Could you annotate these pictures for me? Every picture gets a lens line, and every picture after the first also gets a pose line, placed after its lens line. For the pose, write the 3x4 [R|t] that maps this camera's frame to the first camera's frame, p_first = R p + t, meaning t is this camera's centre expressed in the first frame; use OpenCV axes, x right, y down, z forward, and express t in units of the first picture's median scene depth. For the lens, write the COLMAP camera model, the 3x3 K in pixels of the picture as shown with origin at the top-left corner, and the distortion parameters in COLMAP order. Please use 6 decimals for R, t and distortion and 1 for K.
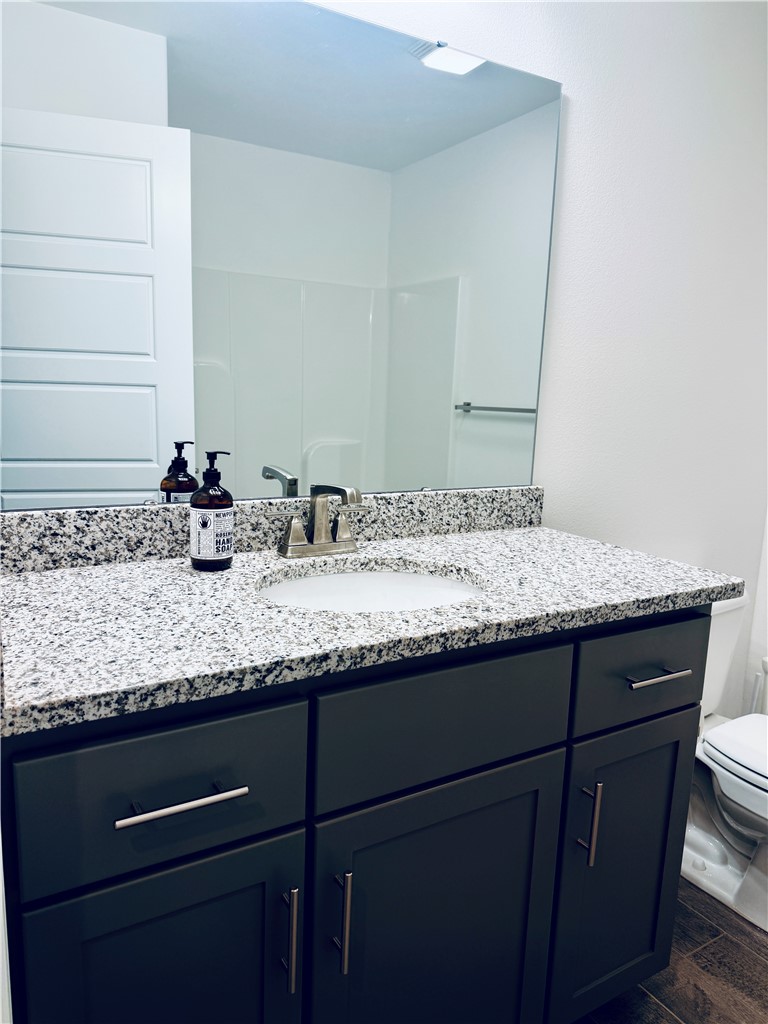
lens RADIAL K [[719.0, 0, 386.1], [0, 719.0, 507.3], [0, 0, 1]] dist [0.080390, -0.000553]
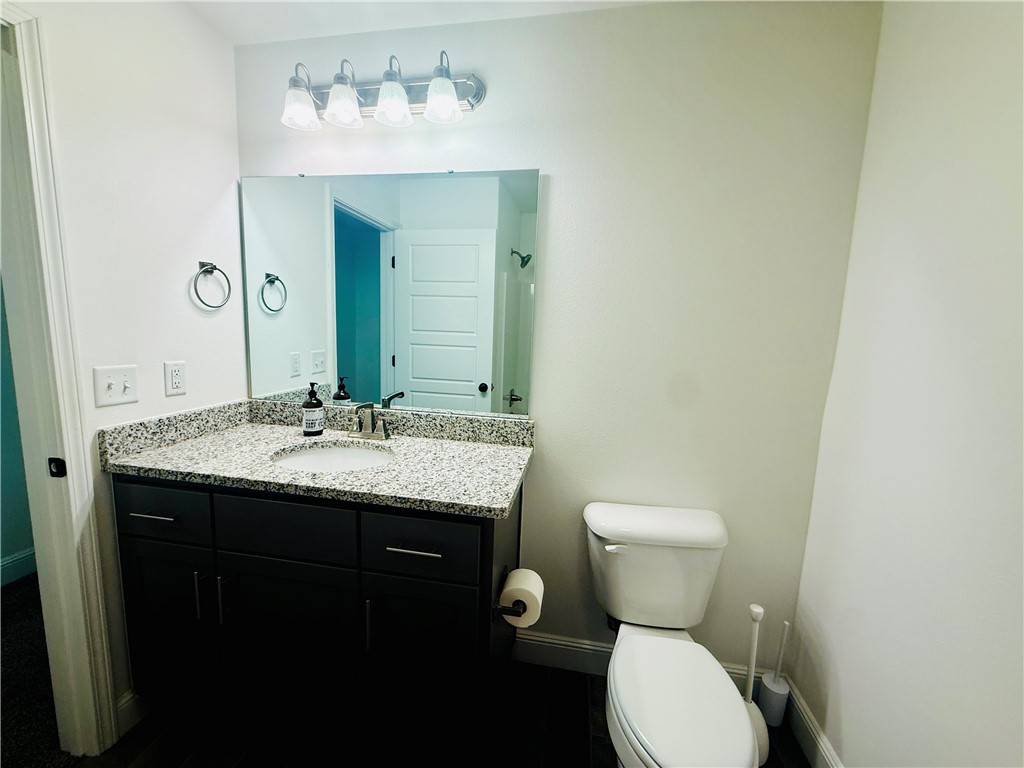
lens RADIAL K [[409.9, 0, 510.7], [0, 409.9, 387.9], [0, 0, 1]] dist [-0.000291, 0.000856]
pose [[0.755179, 0.086599, -0.649774, 1.023721], [-0.118480, 0.992942, -0.005364, -0.123566], [0.644723, 0.081036, 0.760109, 0.431183]]
